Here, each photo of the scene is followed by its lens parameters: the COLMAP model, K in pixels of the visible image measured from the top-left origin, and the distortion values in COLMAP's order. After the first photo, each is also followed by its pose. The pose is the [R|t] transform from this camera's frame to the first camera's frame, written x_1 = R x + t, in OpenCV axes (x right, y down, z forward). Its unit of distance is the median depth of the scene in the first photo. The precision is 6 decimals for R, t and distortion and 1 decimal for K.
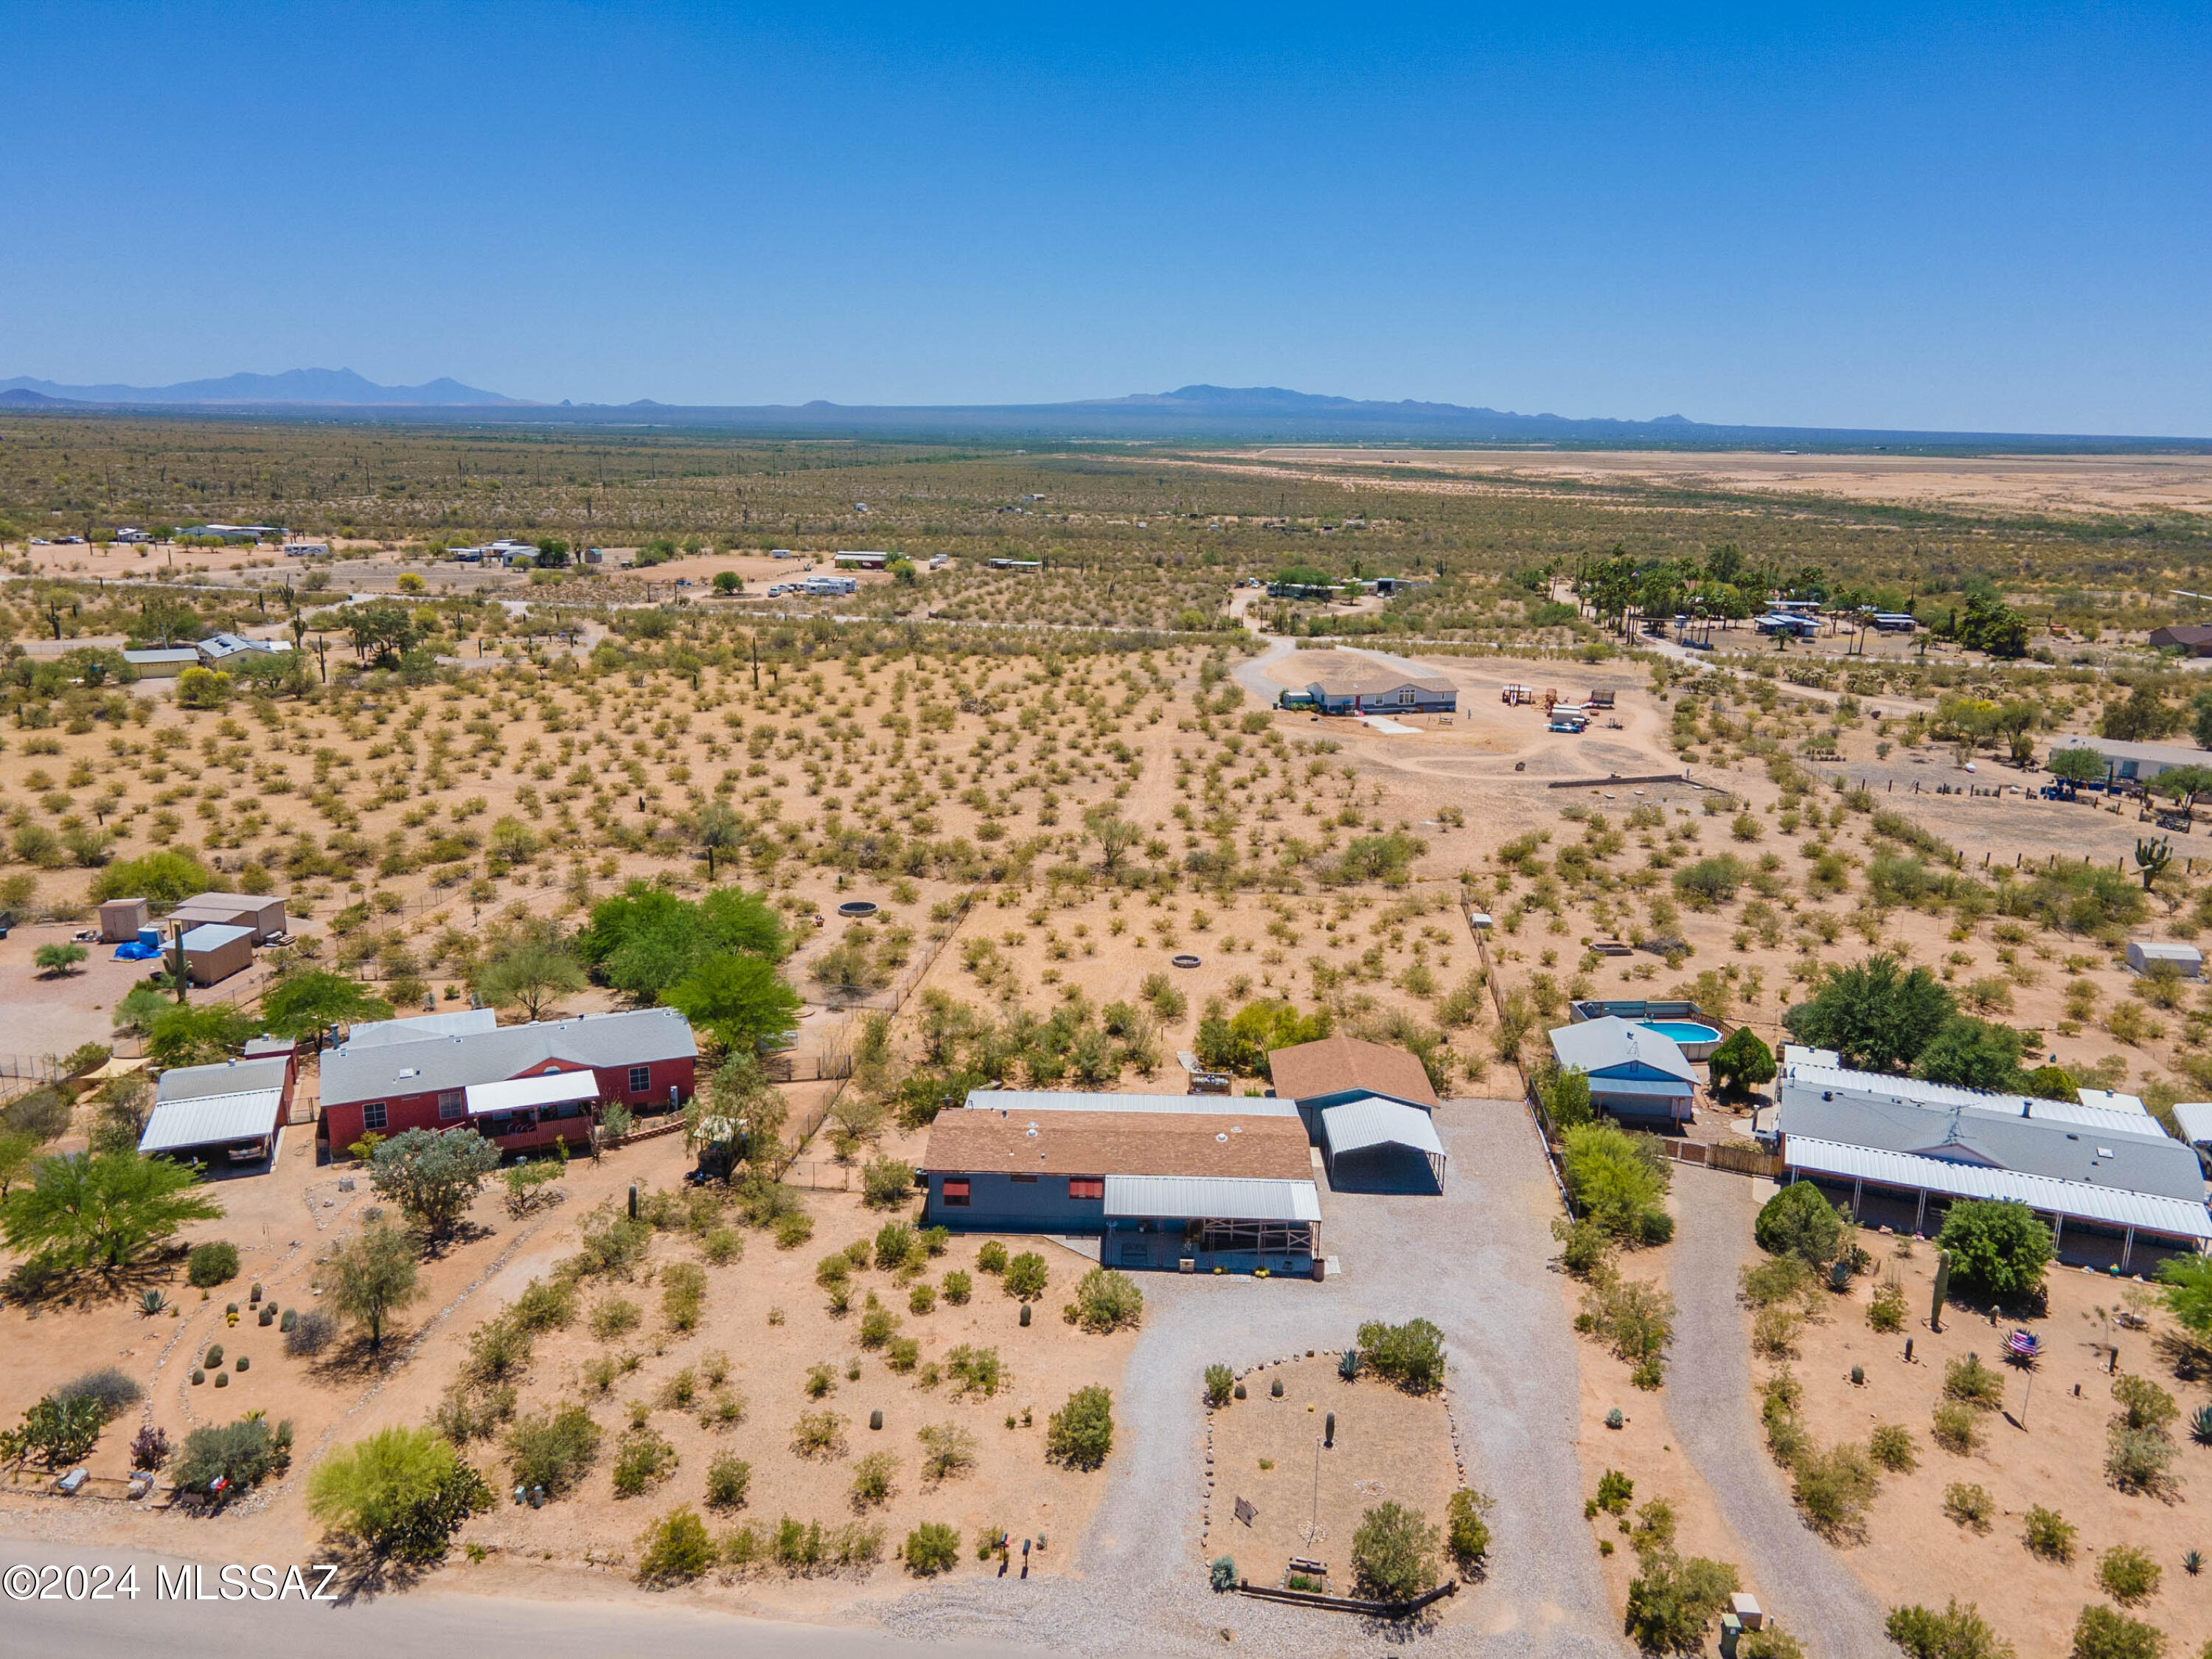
lens RADIAL K [[1617.0, 0, 1106.0], [0, 1617.0, 829.5], [0, 0, 1]] dist [0.020895, 0.042784]
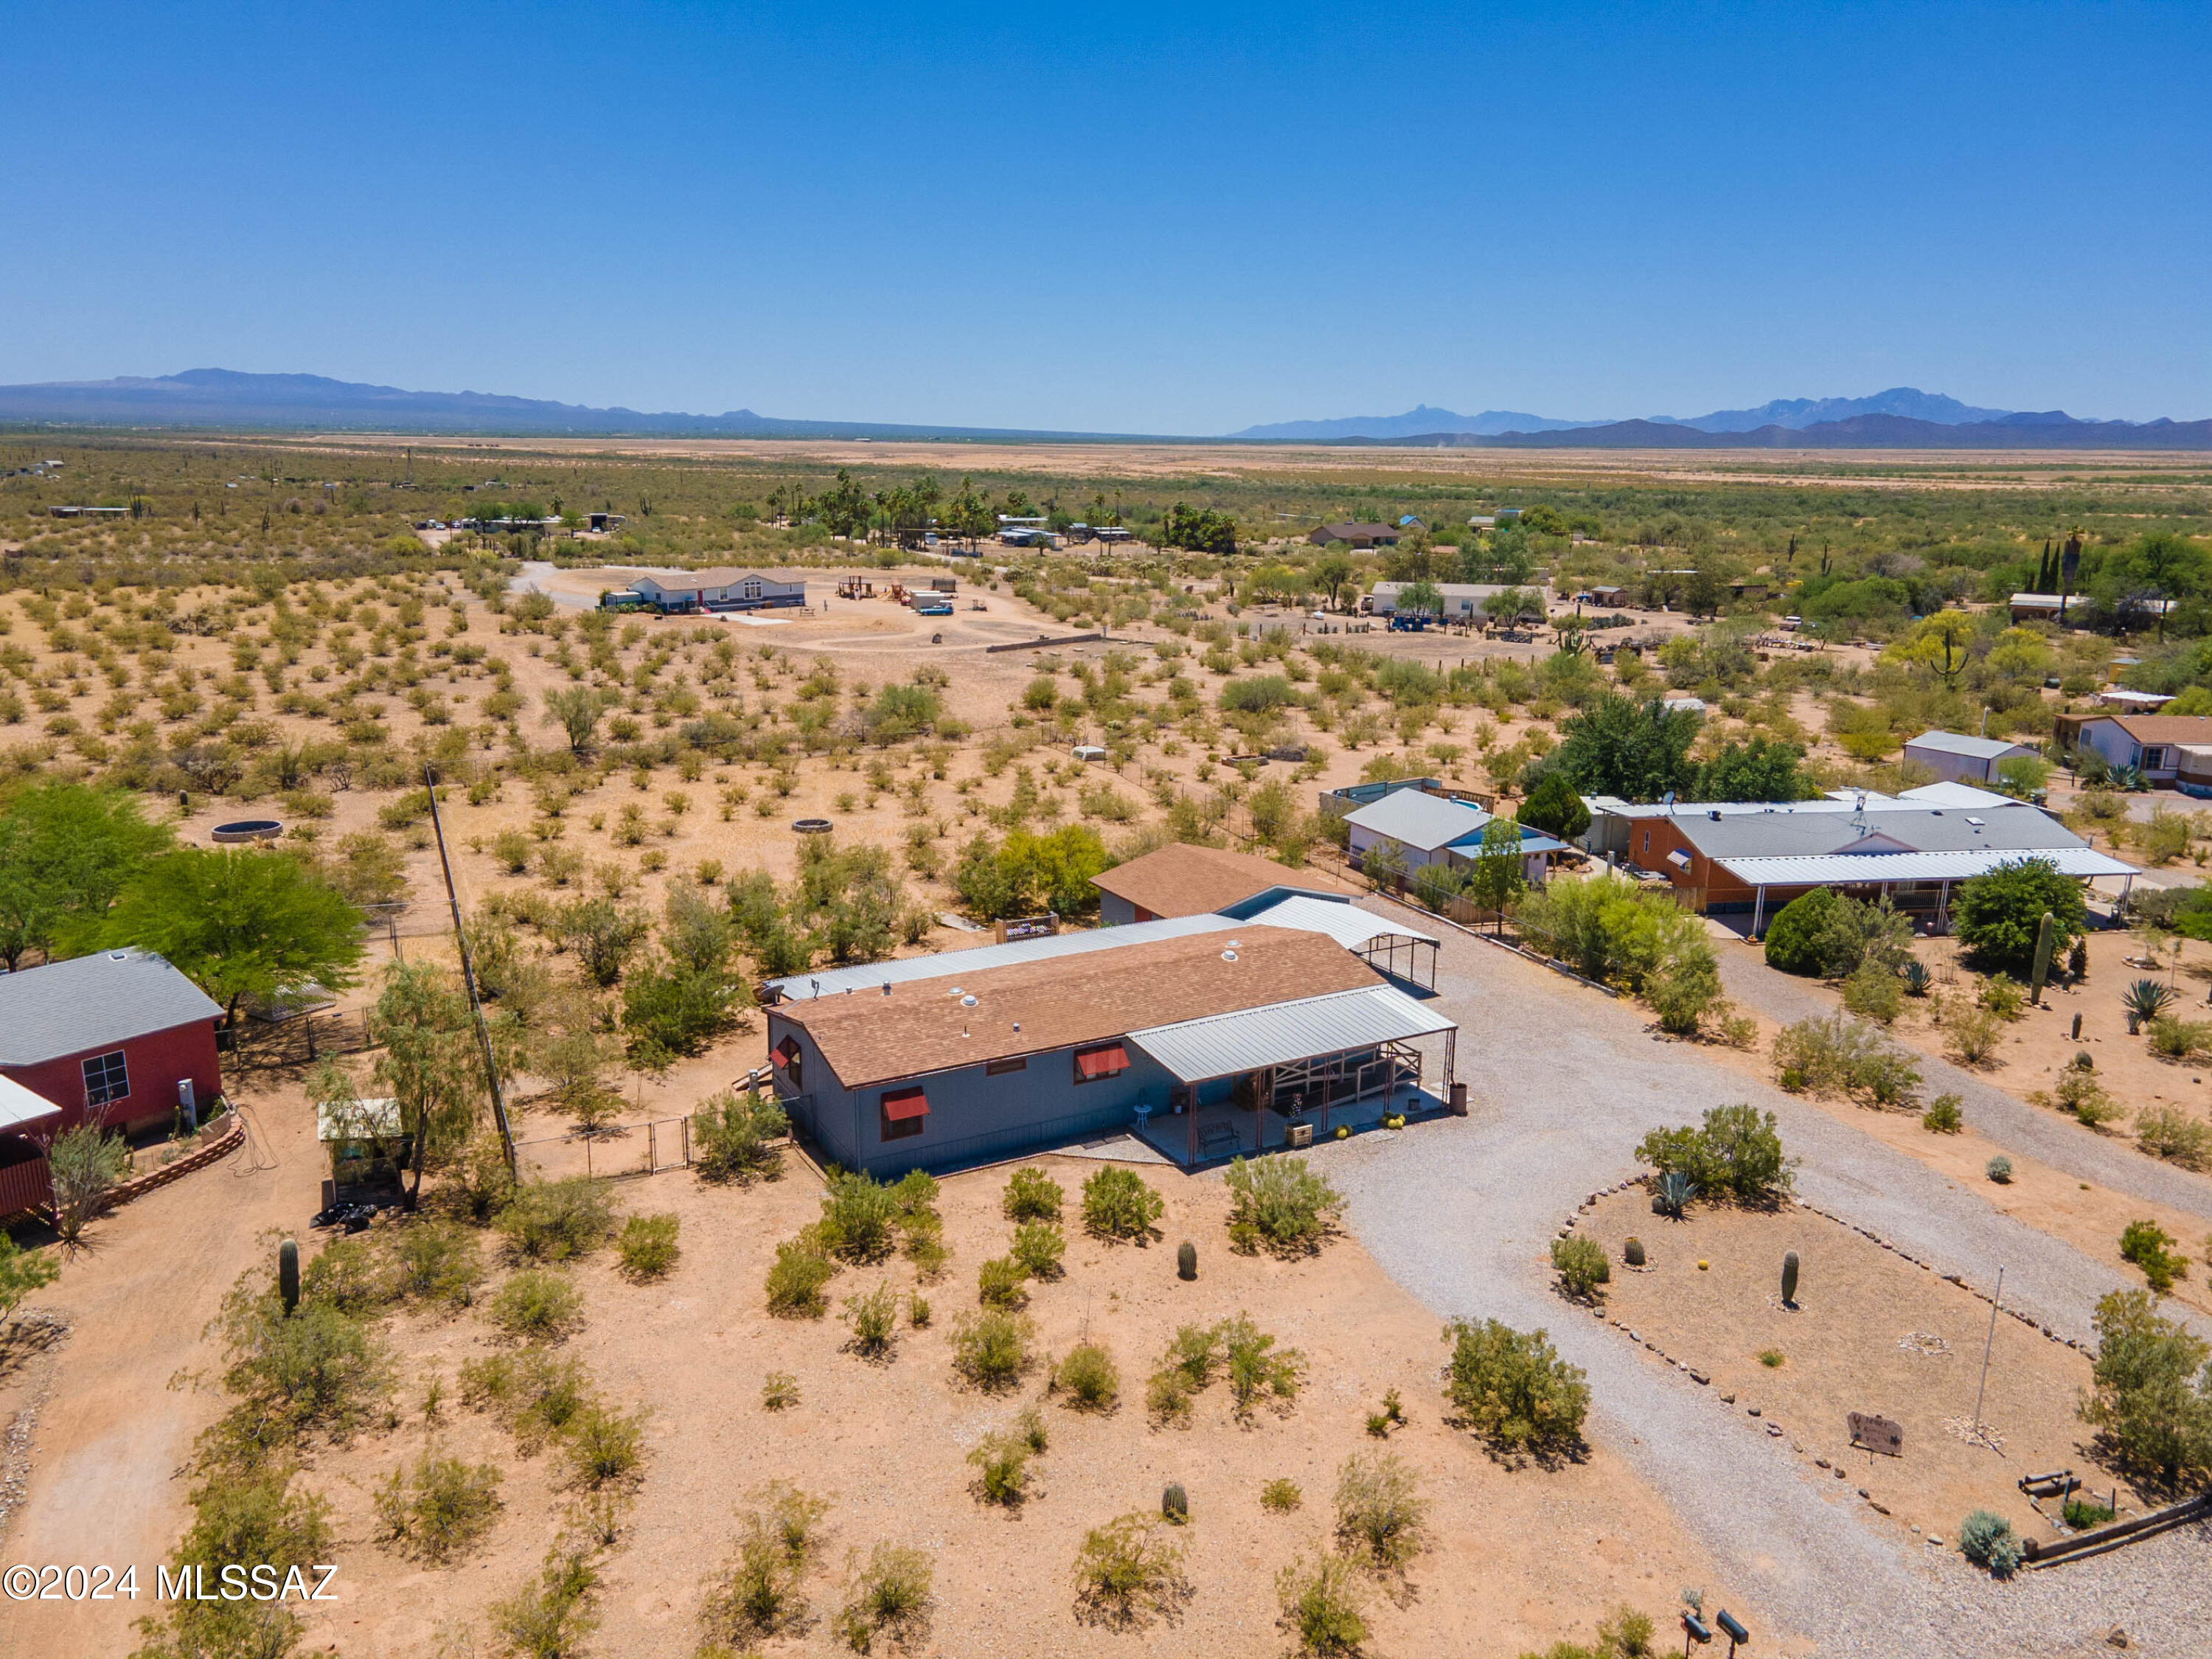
lens RADIAL K [[1617.0, 0, 1106.0], [0, 1617.0, 829.5], [0, 0, 1]] dist [0.020895, 0.042784]
pose [[0.857168, -0.125040, 0.499628, -0.275729], [0.123622, 0.991673, 0.036095, 0.100691], [-0.499981, 0.030826, 0.865488, 0.416530]]
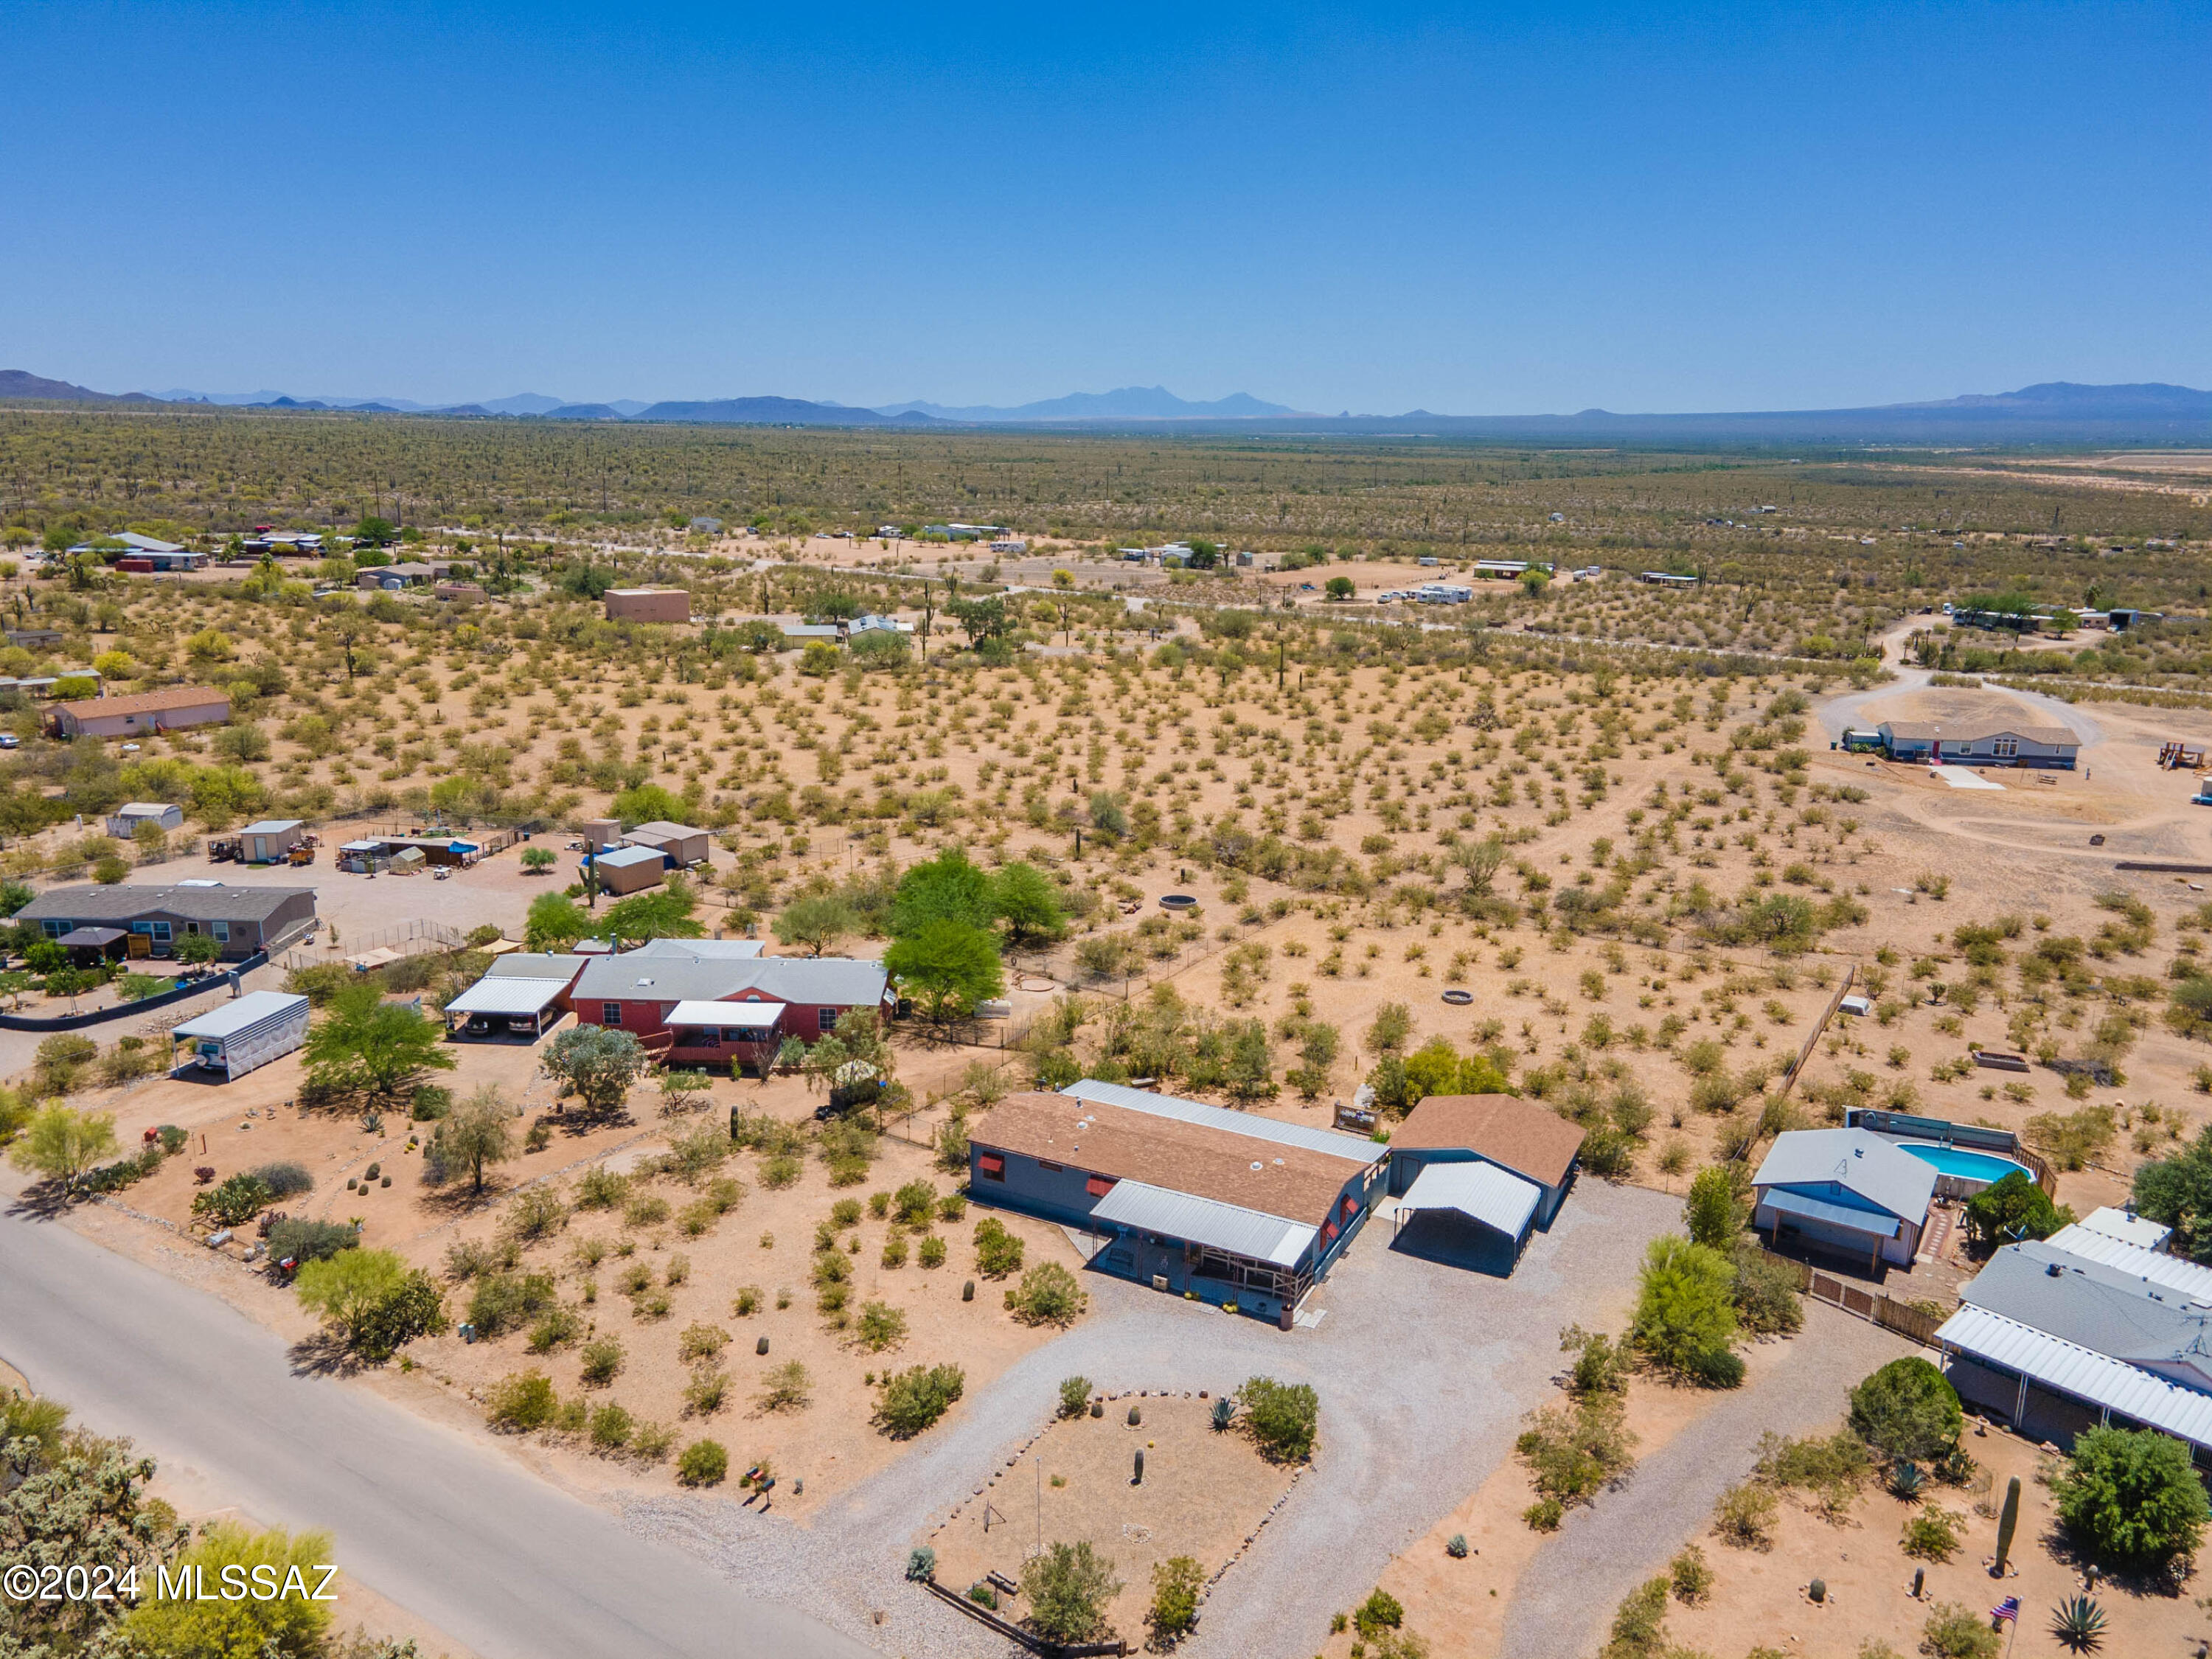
lens RADIAL K [[1617.0, 0, 1106.0], [0, 1617.0, 829.5], [0, 0, 1]] dist [0.020895, 0.042784]
pose [[0.899189, 0.101779, -0.425558, 0.352537], [-0.104196, 0.994400, 0.017664, -0.014614], [0.424973, 0.028458, 0.904759, 0.080663]]
